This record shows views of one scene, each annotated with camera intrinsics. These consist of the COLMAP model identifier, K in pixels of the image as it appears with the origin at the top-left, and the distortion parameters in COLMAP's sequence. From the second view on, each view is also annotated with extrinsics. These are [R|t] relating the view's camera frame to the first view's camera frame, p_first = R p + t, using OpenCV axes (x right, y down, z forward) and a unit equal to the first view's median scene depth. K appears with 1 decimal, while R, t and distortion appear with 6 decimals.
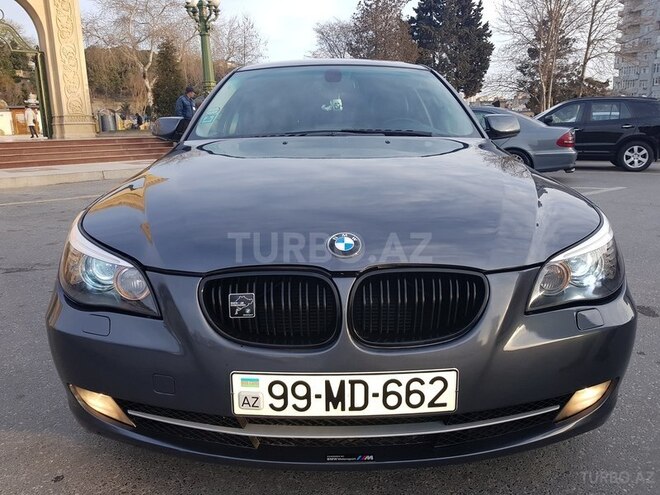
lens RADIAL K [[509.7, 0, 330.0], [0, 509.7, 247.5], [0, 0, 1]] dist [-0.003650, -0.009709]
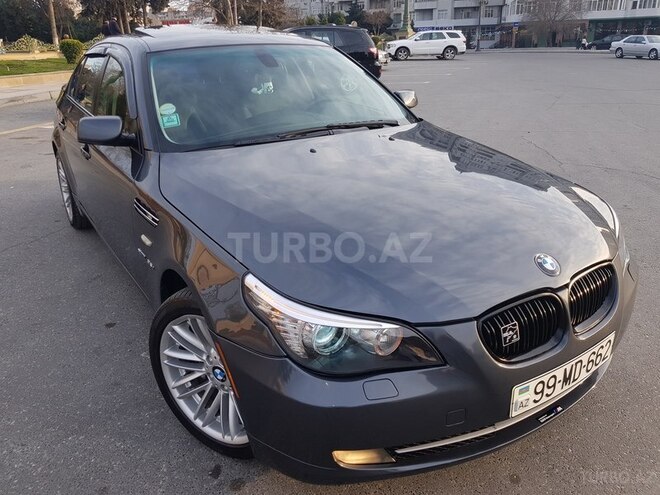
lens RADIAL K [[502.4, 0, 322.4], [0, 502.4, 240.6], [0, 0, 1]] dist [-0.002058, -0.002713]
pose [[0.841114, -0.205437, 0.500323, -0.852097], [0.131251, 0.974933, 0.179664, -0.291259], [-0.524691, -0.085450, 0.846993, 0.185338]]
